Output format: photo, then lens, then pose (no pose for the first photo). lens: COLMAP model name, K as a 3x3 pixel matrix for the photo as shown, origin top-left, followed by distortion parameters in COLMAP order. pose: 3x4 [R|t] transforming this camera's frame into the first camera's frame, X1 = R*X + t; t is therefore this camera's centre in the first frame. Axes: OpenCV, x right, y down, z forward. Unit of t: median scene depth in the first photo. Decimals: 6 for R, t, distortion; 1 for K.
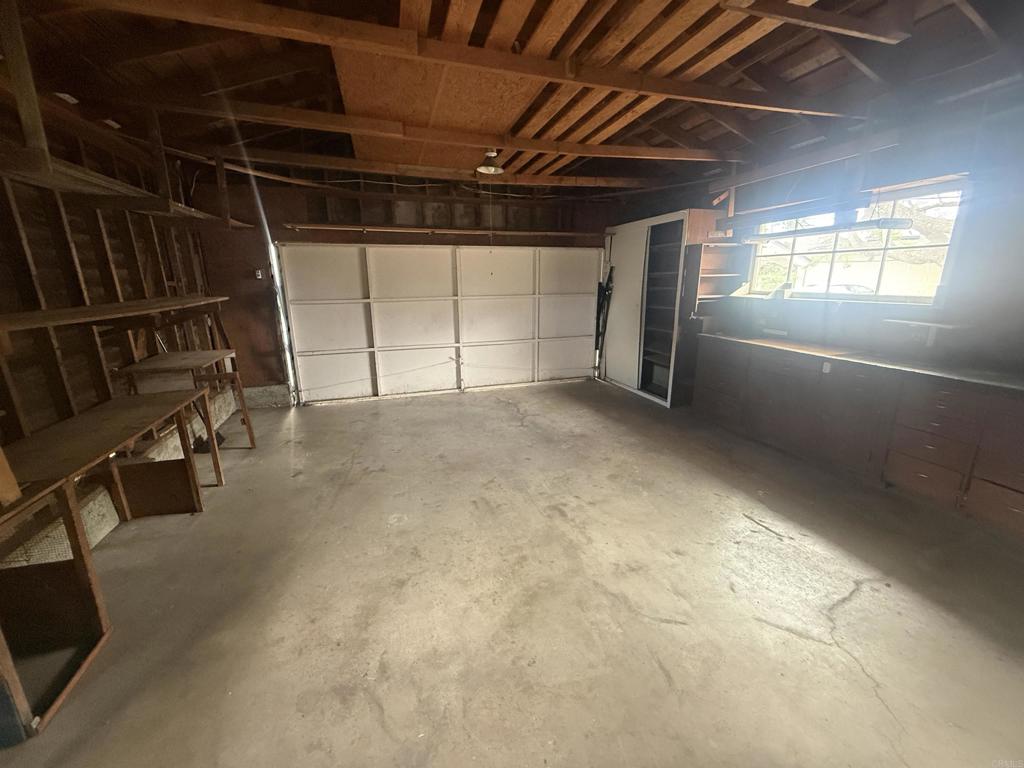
lens RADIAL K [[407.7, 0, 511.9], [0, 407.7, 384.5], [0, 0, 1]] dist [0.001065, -0.000372]
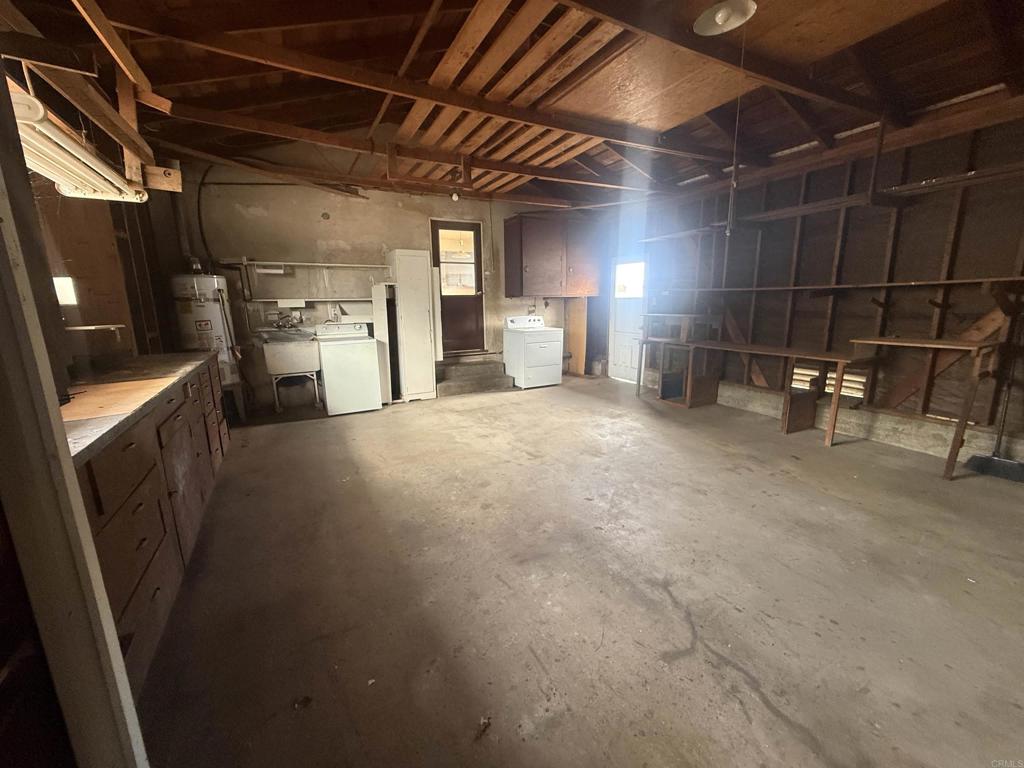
lens RADIAL K [[407.7, 0, 511.3], [0, 407.7, 382.5], [0, 0, 1]] dist [0.001065, -0.000372]
pose [[-0.981802, 0.063815, -0.178862, 0.336626], [-0.021464, 0.898526, 0.438396, -0.379765], [0.188689, 0.434257, -0.880805, 1.715470]]
